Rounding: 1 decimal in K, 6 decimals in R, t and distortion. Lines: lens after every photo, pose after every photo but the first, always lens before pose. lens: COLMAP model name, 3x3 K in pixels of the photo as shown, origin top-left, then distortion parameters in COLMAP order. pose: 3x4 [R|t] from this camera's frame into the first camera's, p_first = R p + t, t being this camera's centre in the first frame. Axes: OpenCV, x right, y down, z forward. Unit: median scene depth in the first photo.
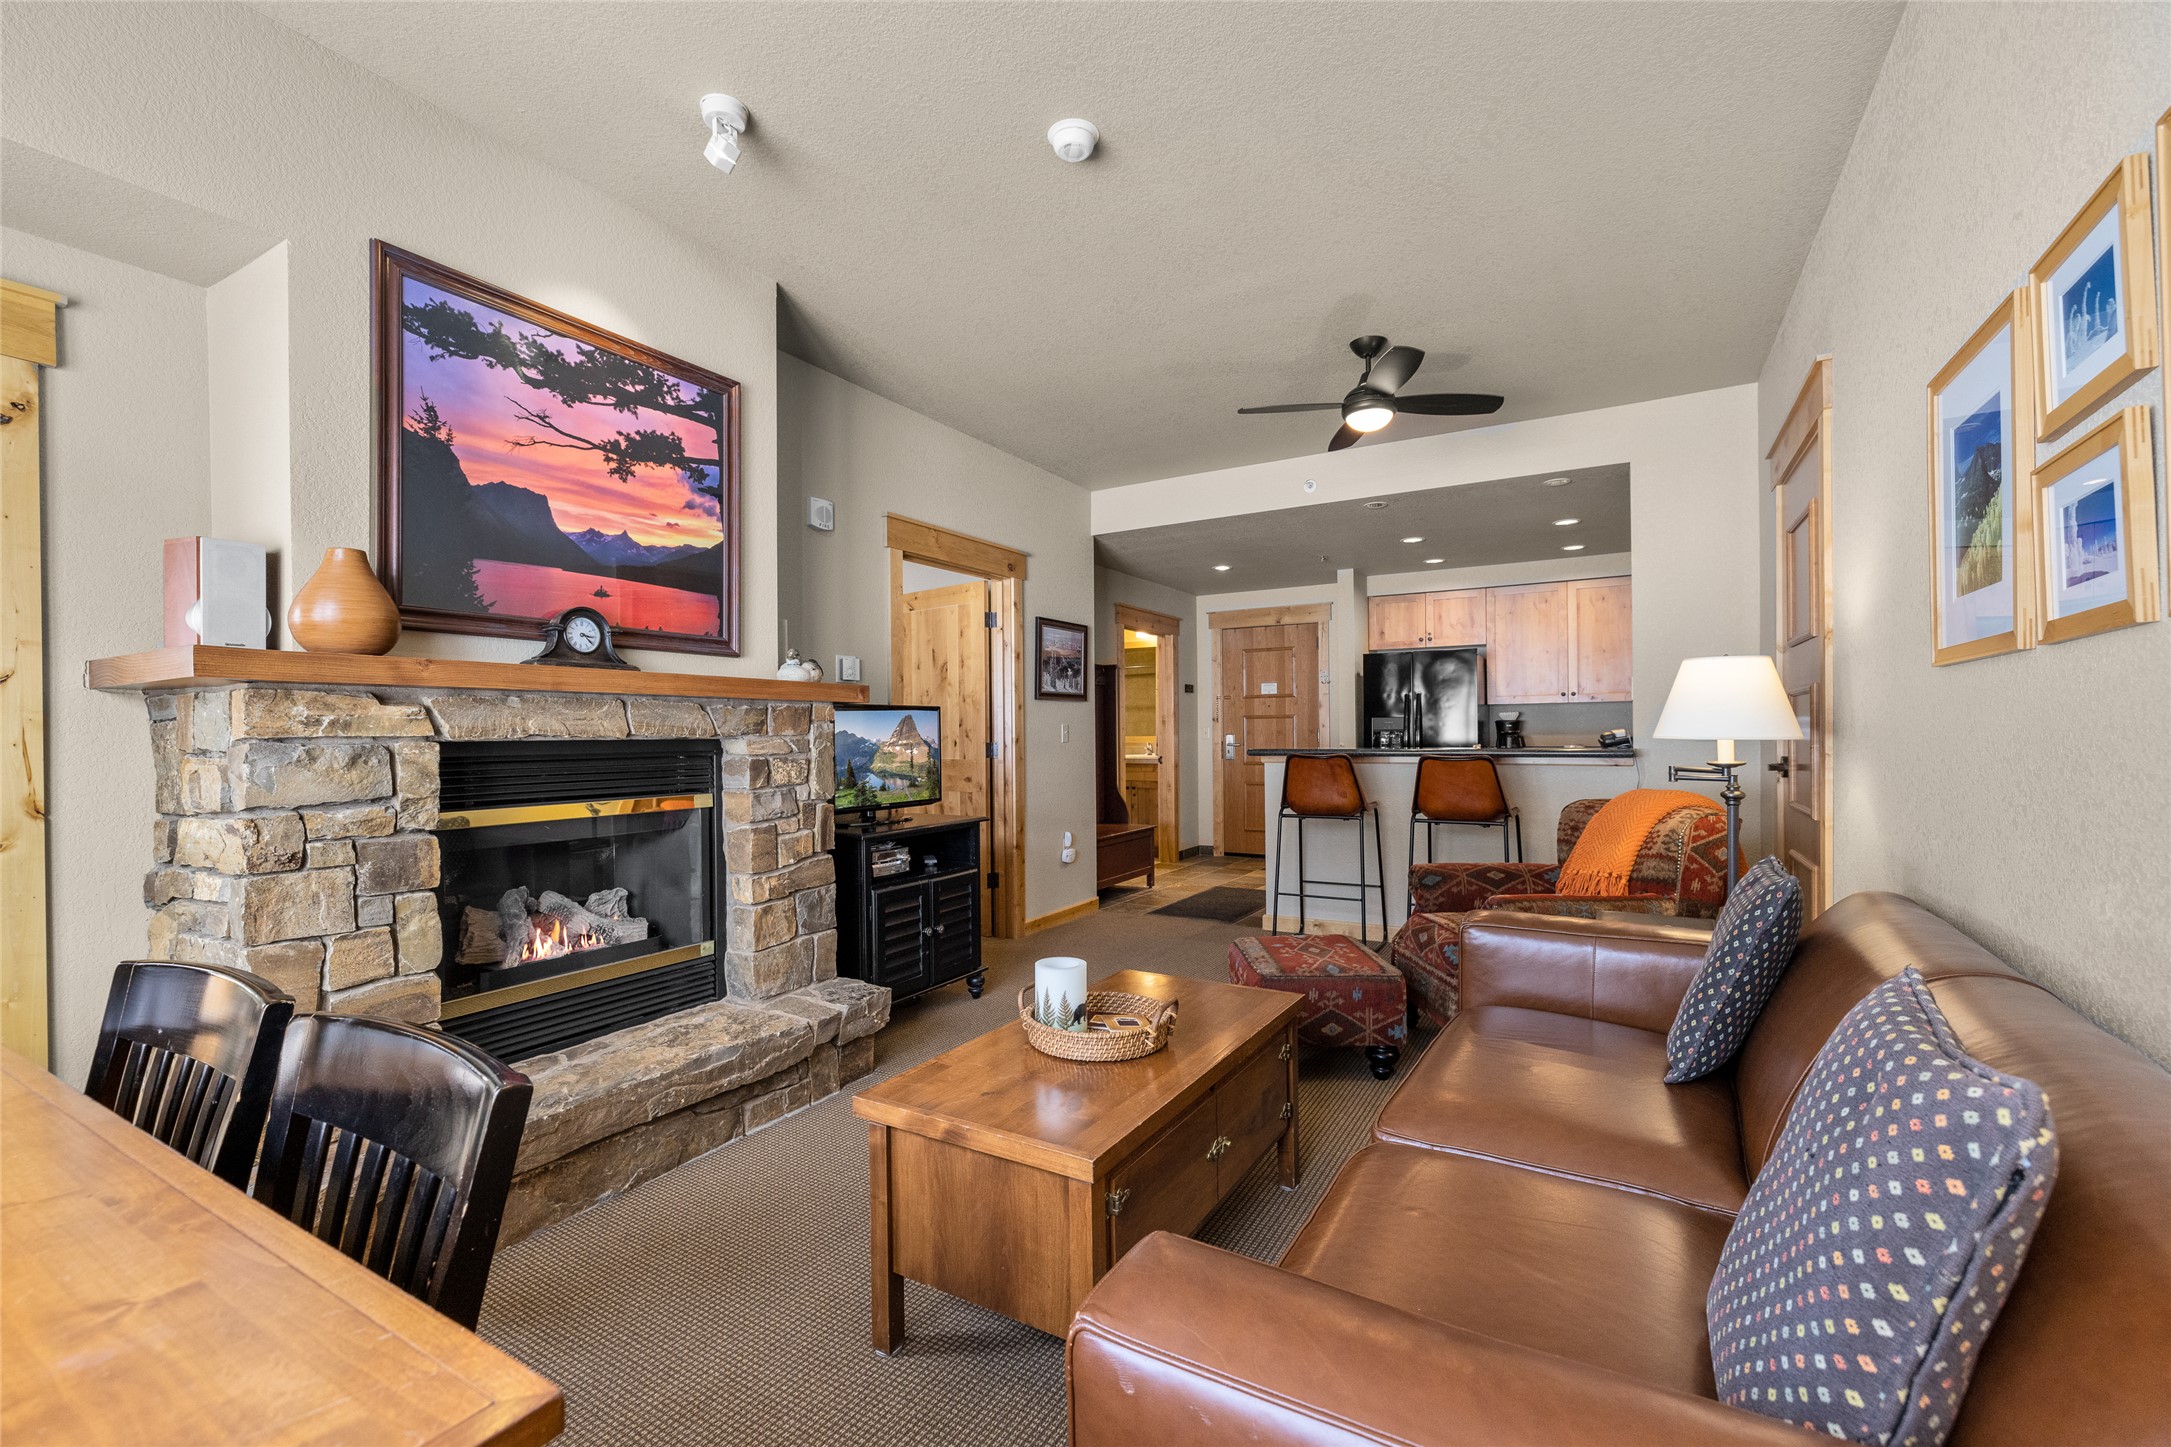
lens RADIAL K [[919.0, 0, 1084.7], [0, 919.0, 730.6], [0, 0, 1]] dist [0.000066, 0.000142]
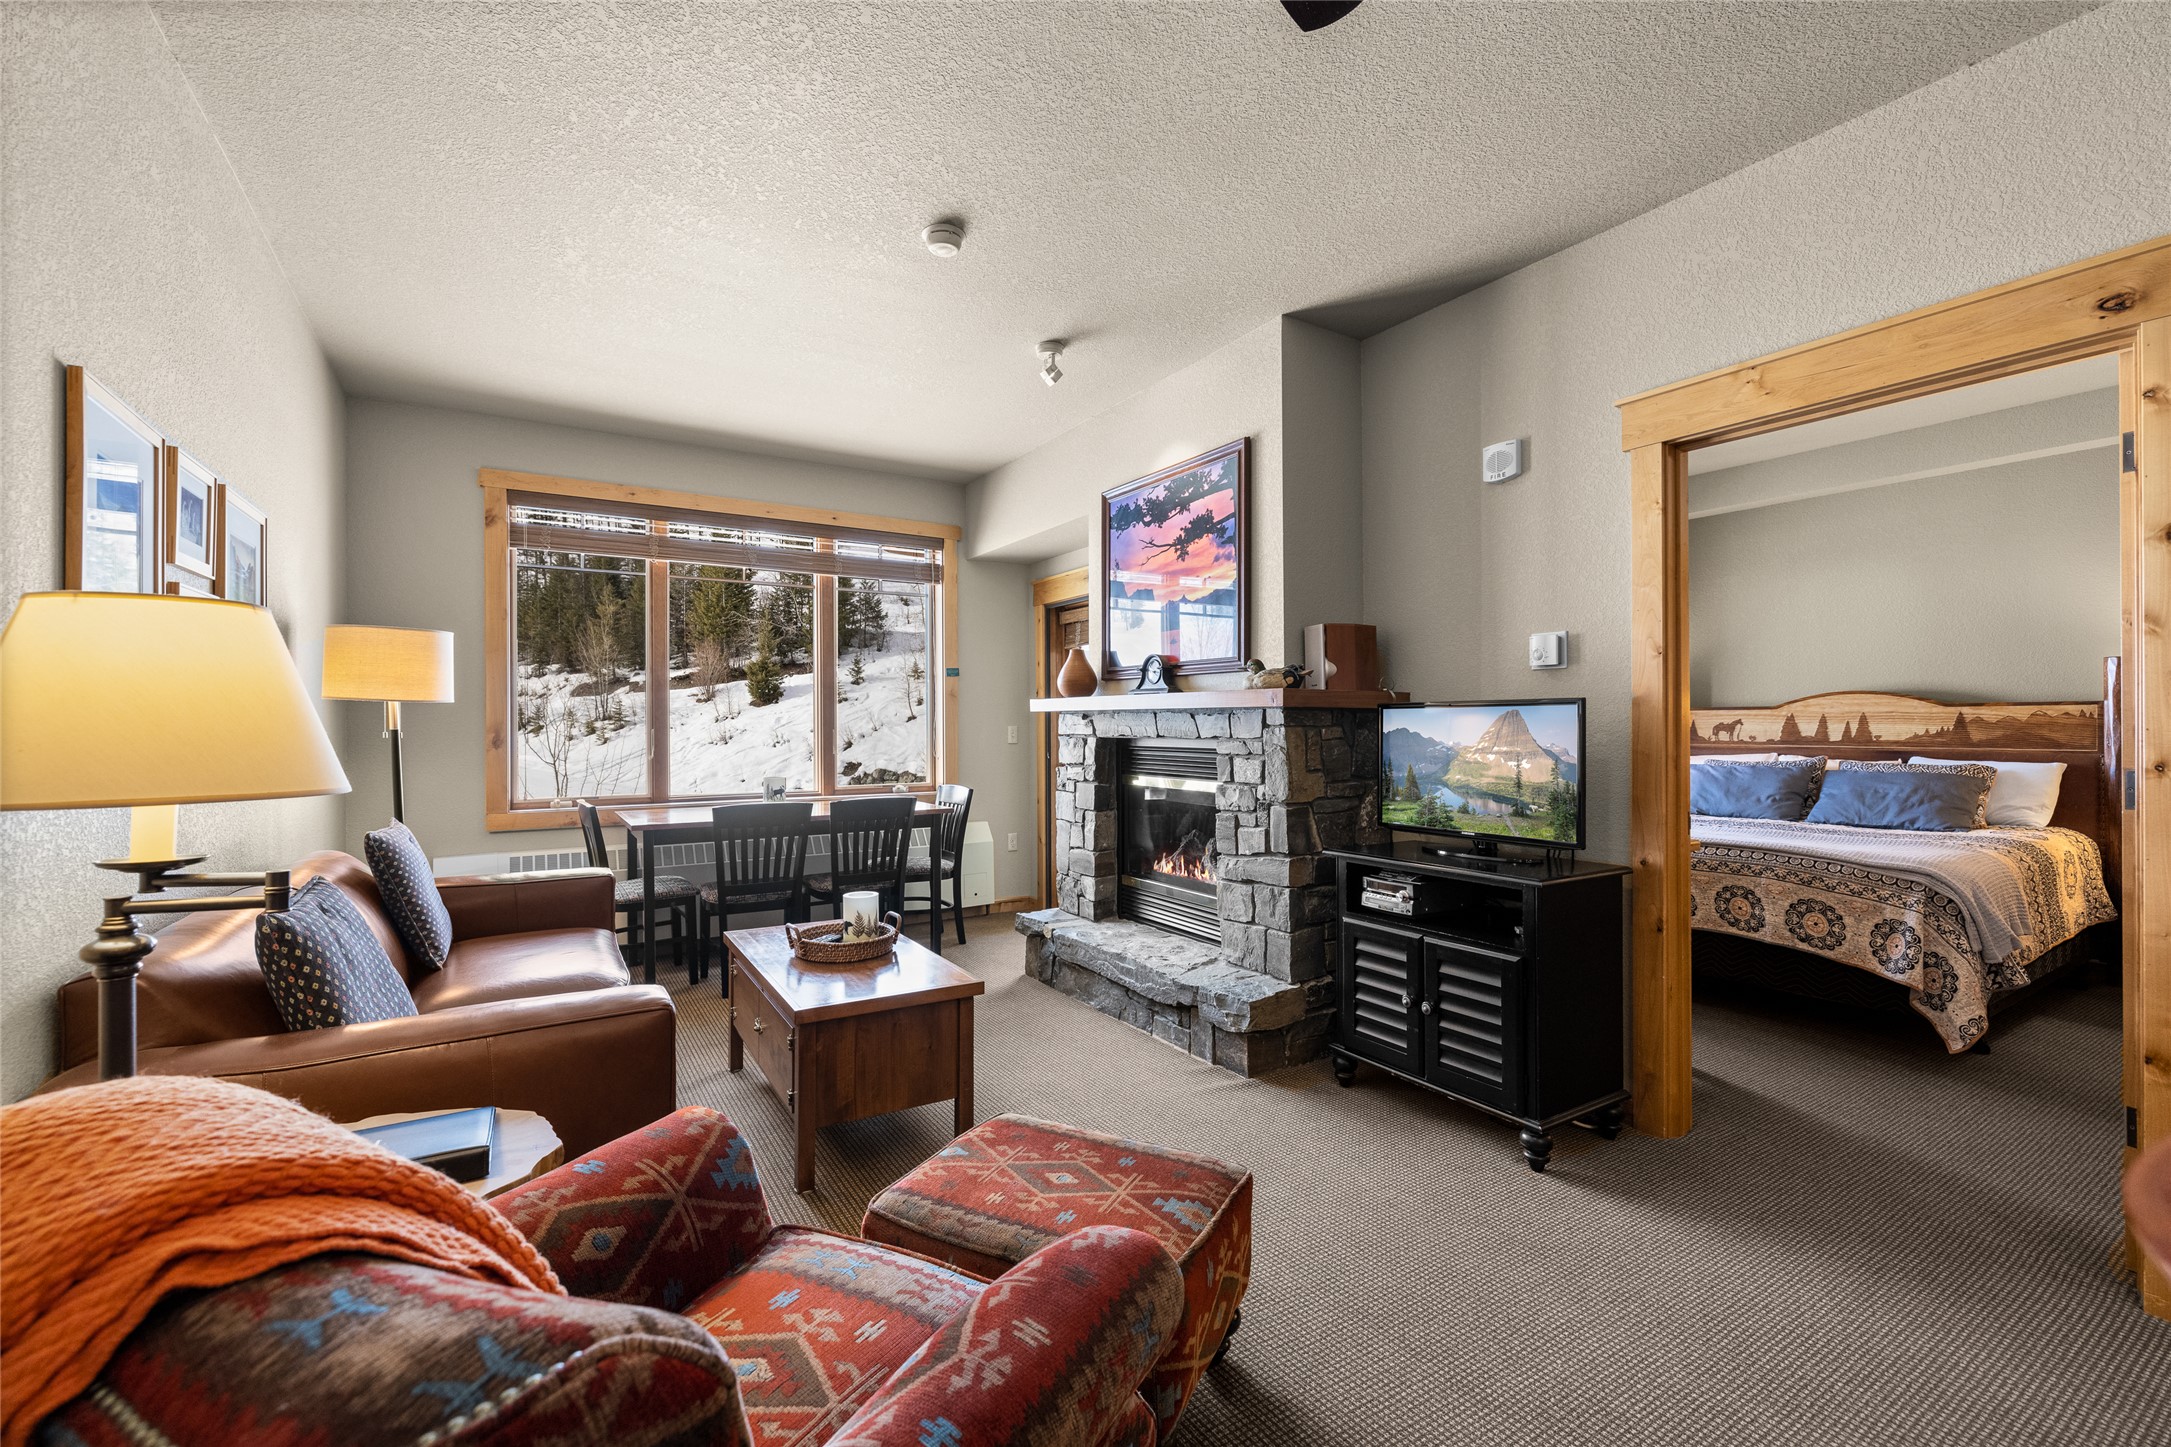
lens RADIAL K [[909.9, 0, 1085.3], [0, 909.9, 729.9], [0, 0, 1]] dist [-0.000420, 0.000051]
pose [[-0.466014, 0.016023, -0.884632, 0.772592], [0.009310, 0.999869, 0.013205, -0.021991], [0.884728, -0.002082, -0.466103, 1.395168]]
